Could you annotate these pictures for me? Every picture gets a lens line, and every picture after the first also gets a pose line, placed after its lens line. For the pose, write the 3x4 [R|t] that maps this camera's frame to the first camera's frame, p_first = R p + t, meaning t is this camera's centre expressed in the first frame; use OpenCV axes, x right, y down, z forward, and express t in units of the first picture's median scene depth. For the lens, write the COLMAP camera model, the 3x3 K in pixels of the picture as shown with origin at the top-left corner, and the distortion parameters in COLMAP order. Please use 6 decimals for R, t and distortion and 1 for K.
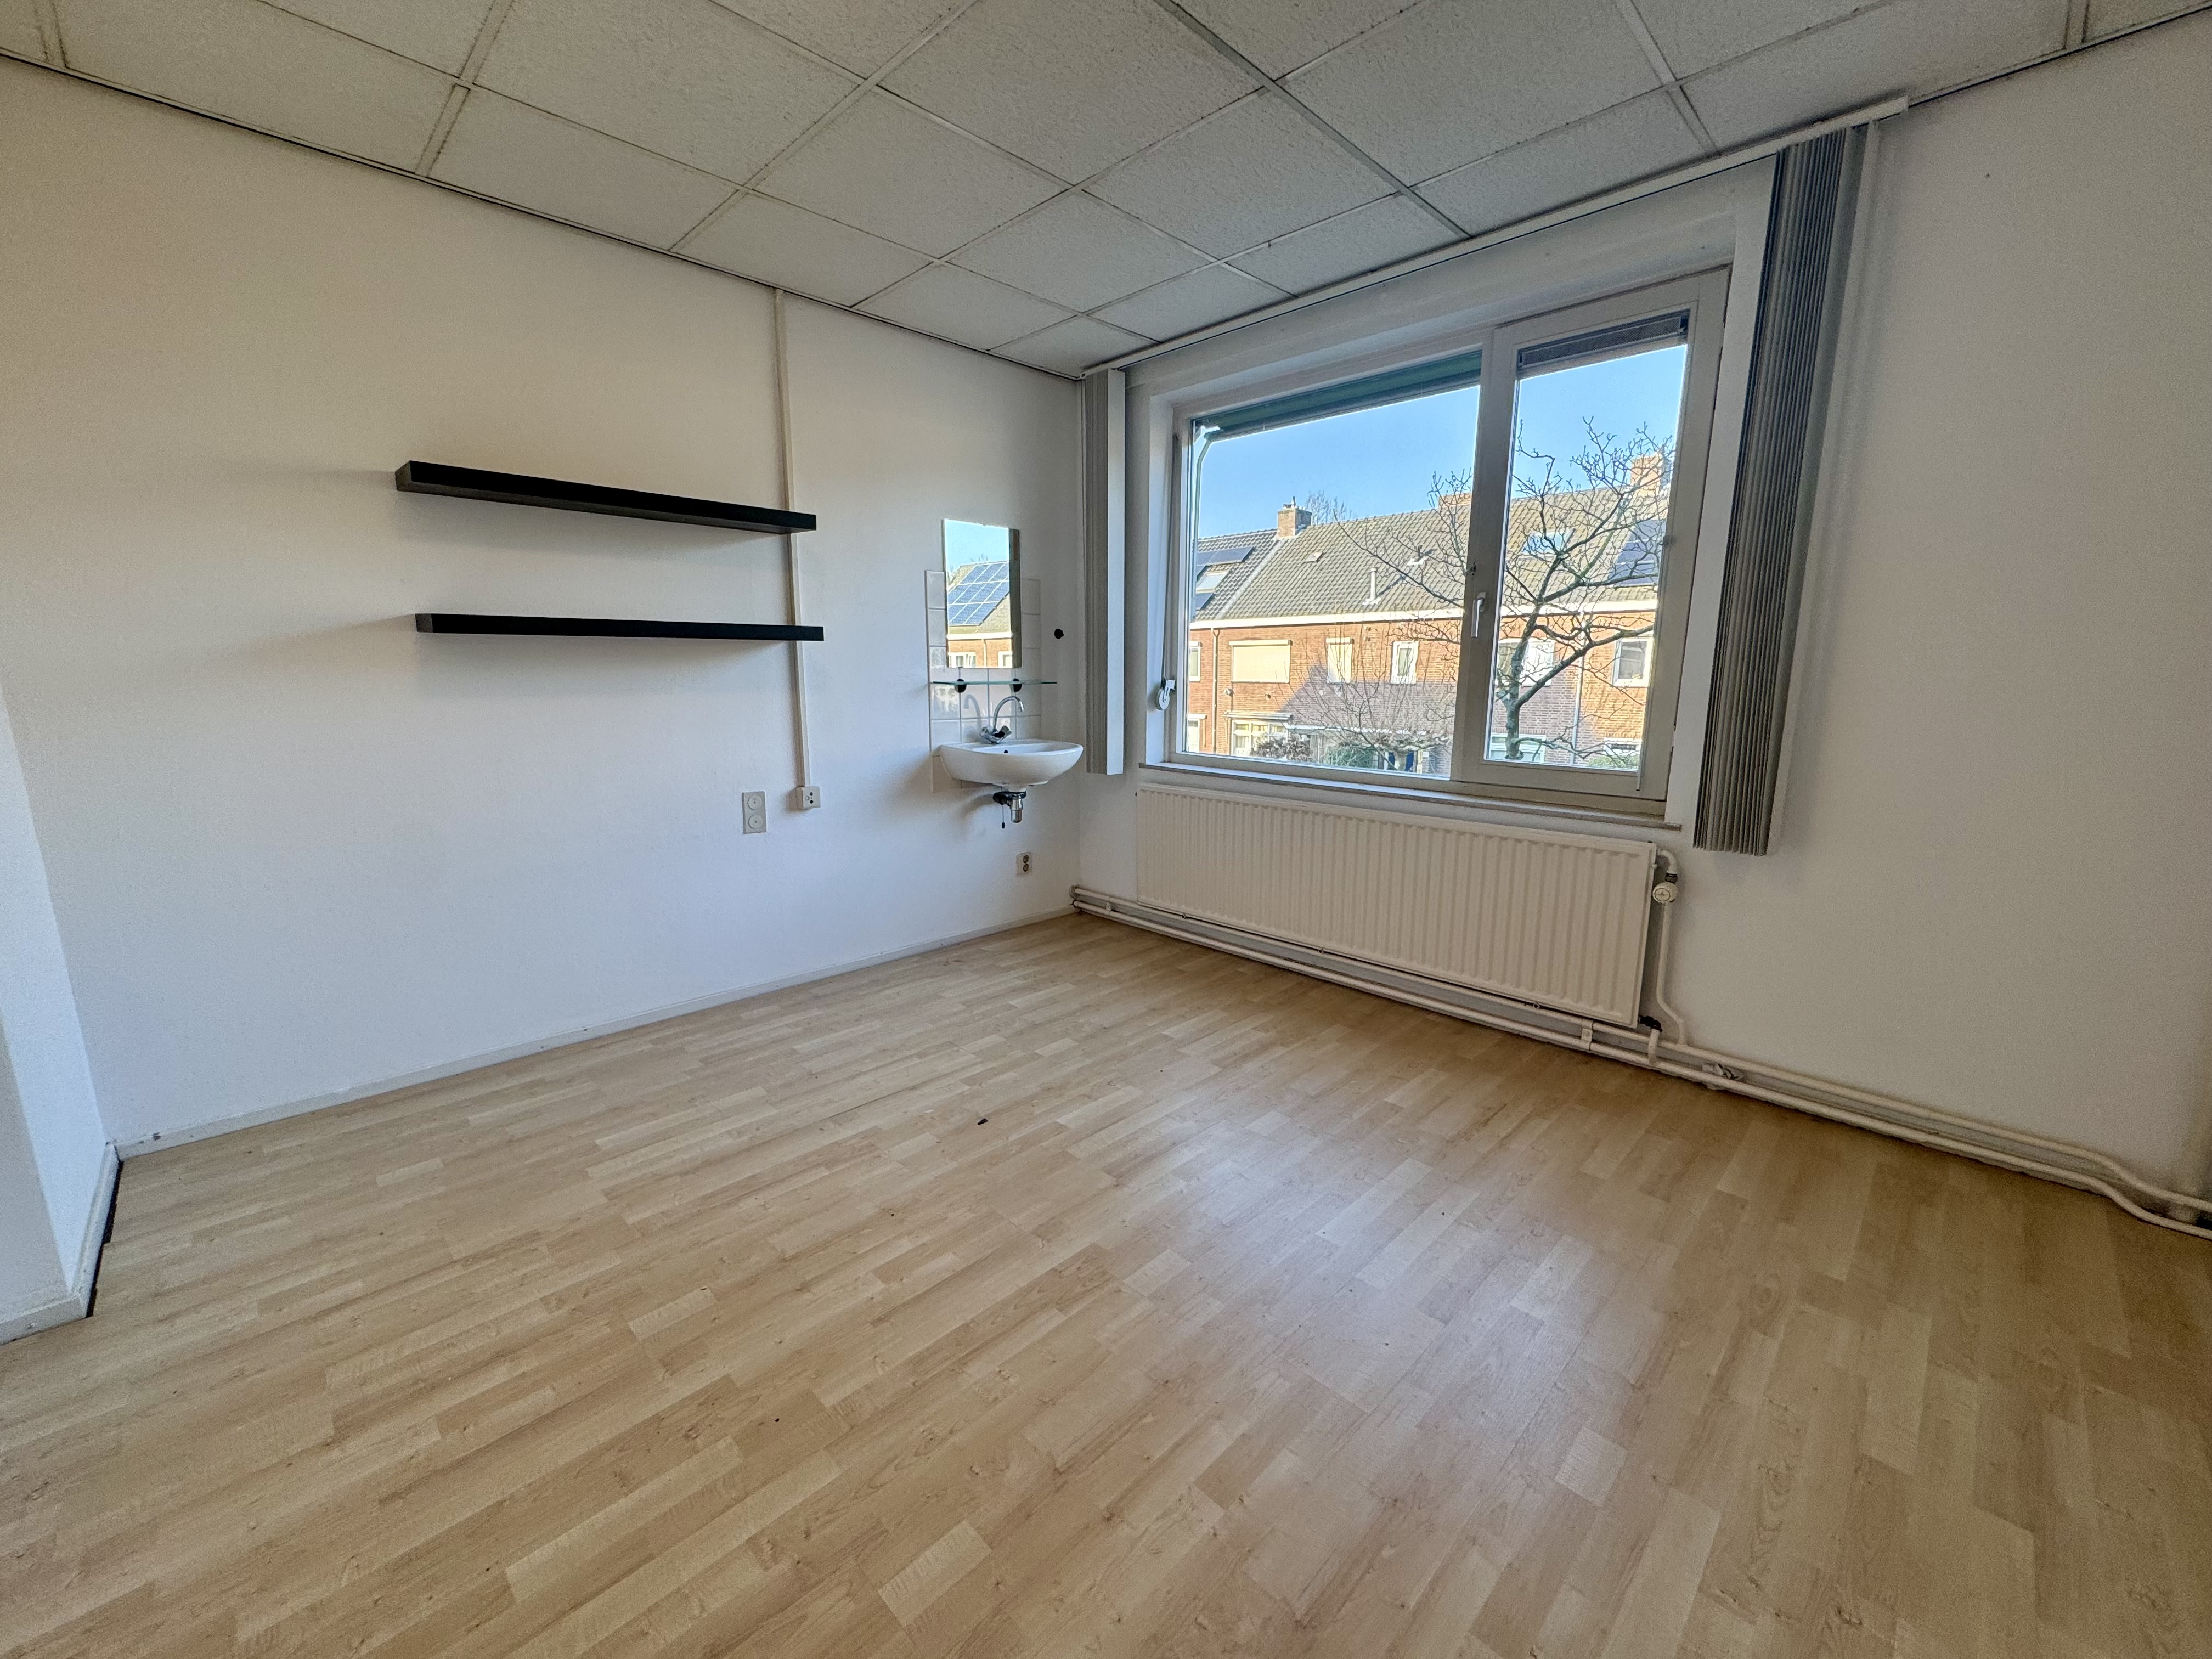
lens RADIAL K [[882.4, 0, 1102.4], [0, 882.4, 828.8], [0, 0, 1]] dist [-0.001214, 0.000067]
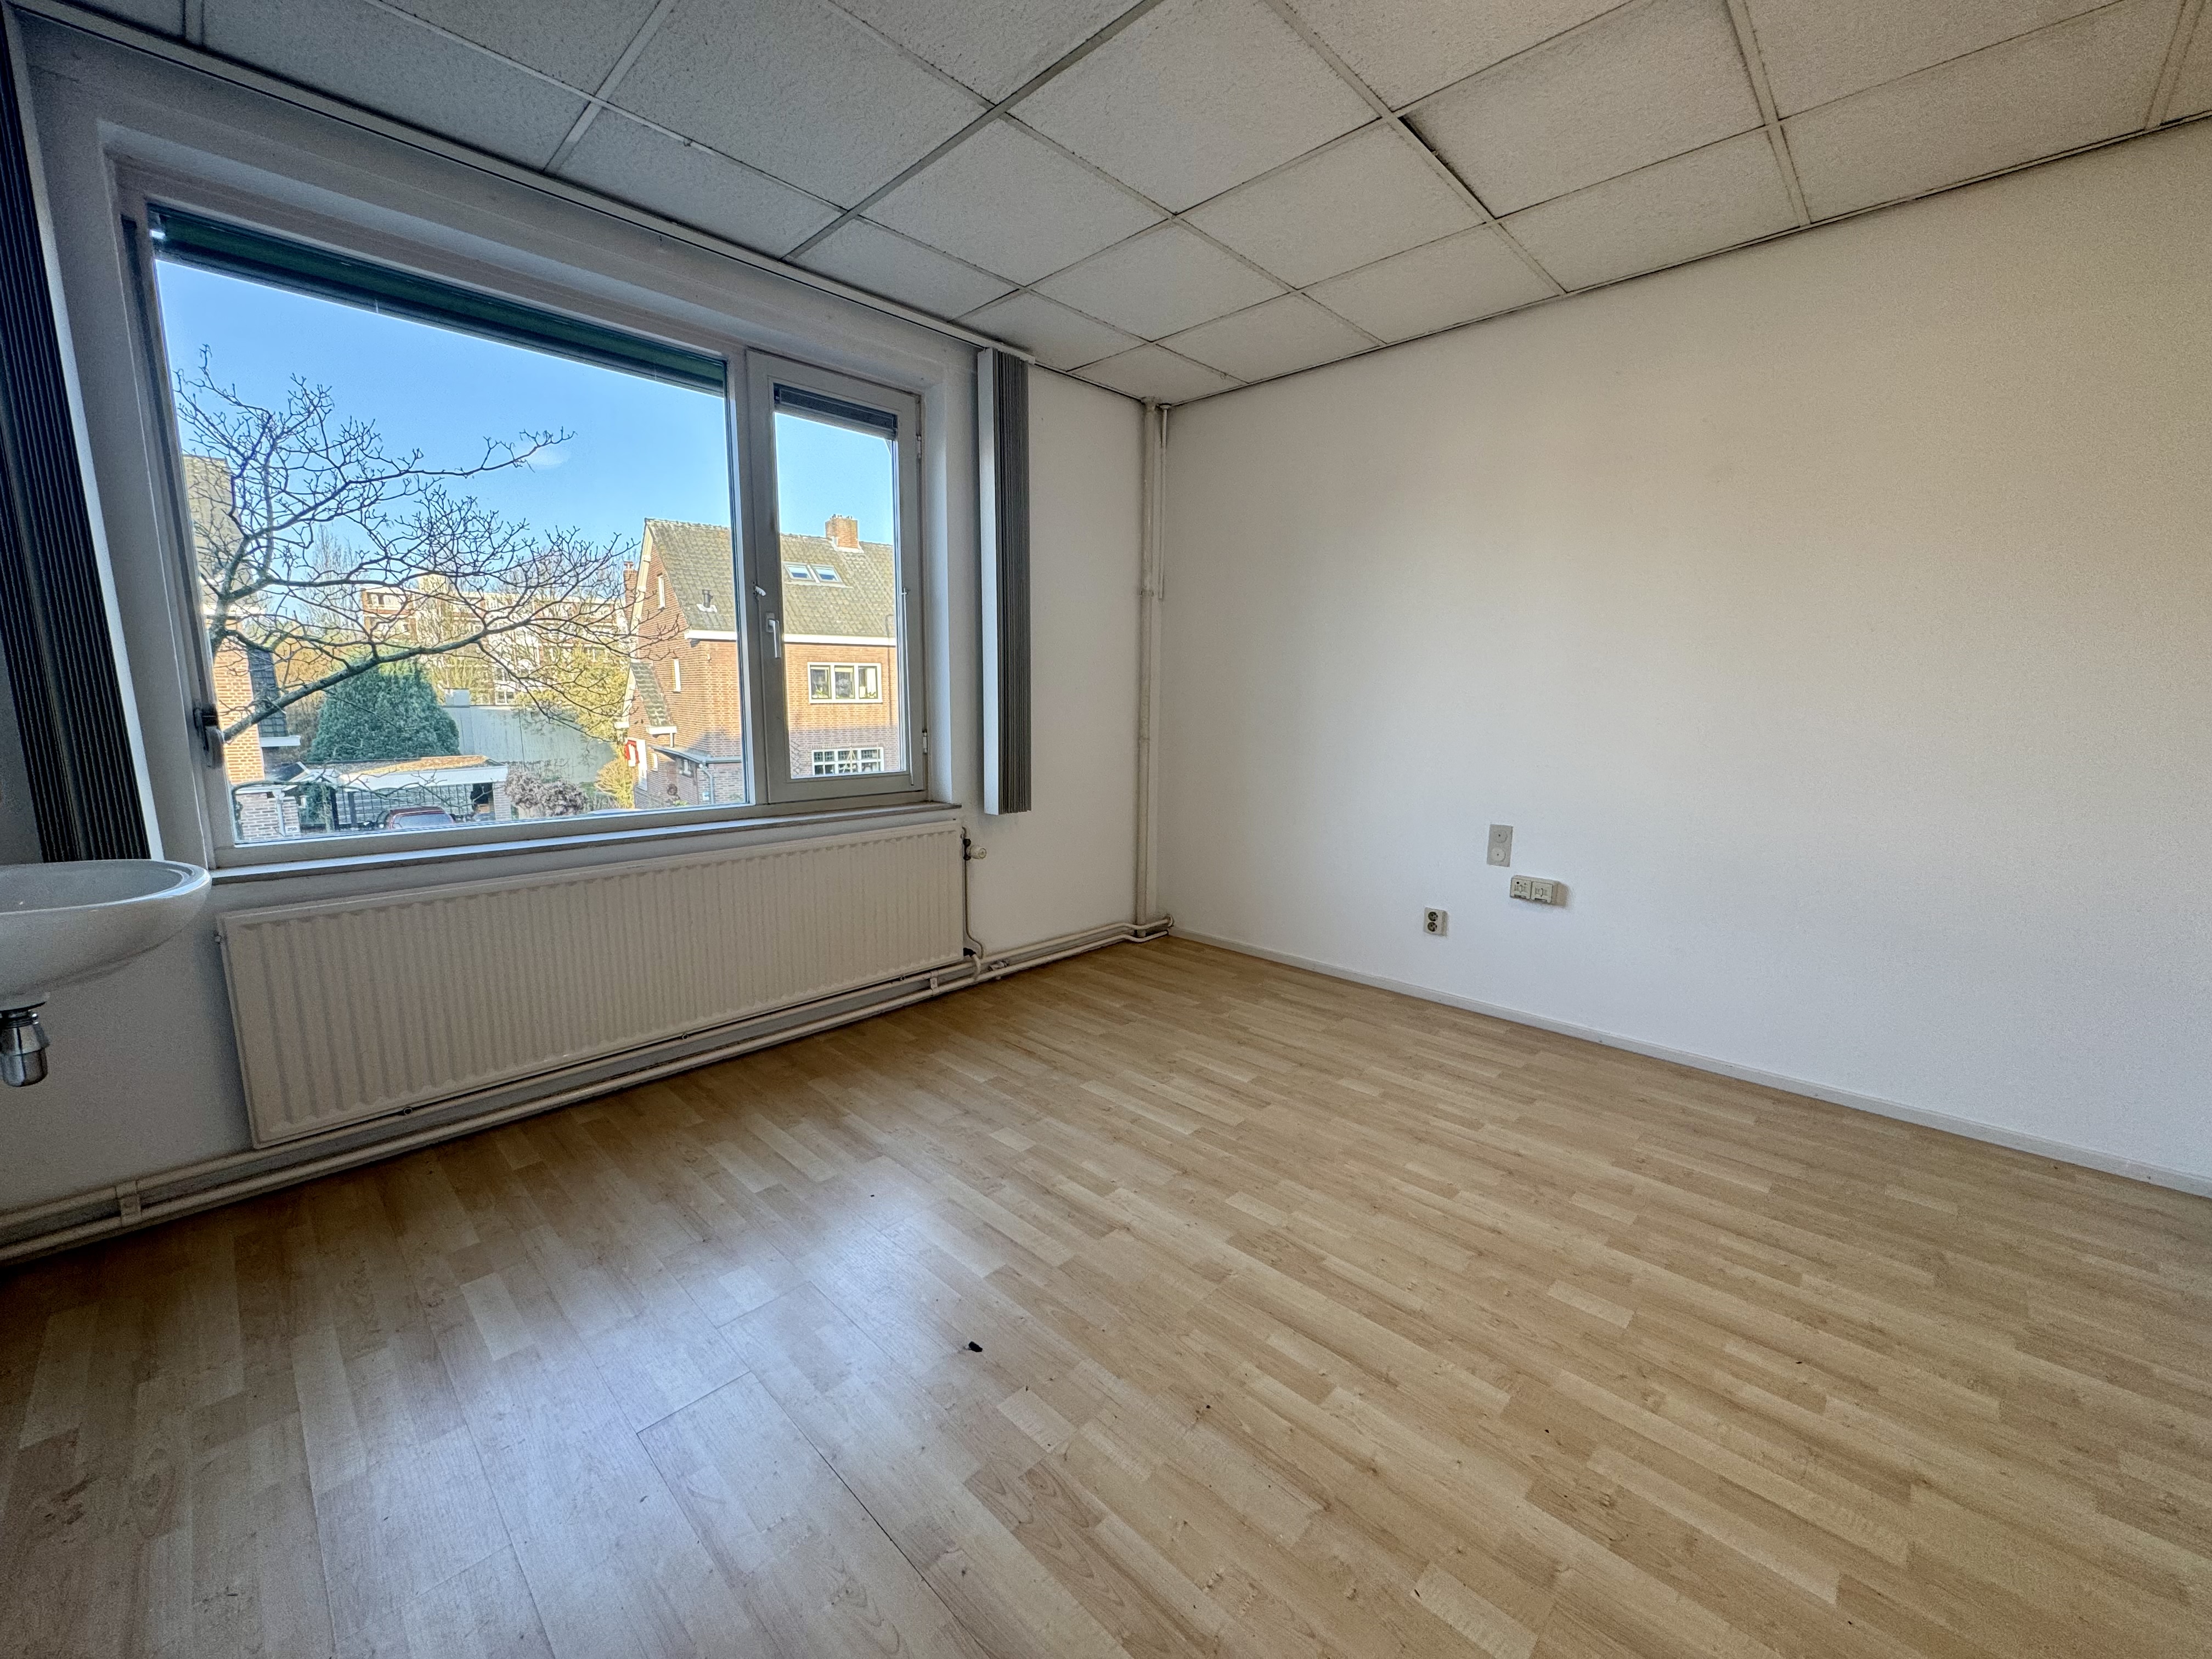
lens RADIAL K [[882.4, 0, 1107.5], [0, 882.4, 828.8], [0, 0, 1]] dist [-0.001214, 0.000067]
pose [[-0.019023, -0.154187, 0.987859, -0.667065], [0.176402, 0.972020, 0.155112, -0.130591], [-0.984134, 0.177211, 0.008708, 0.728365]]
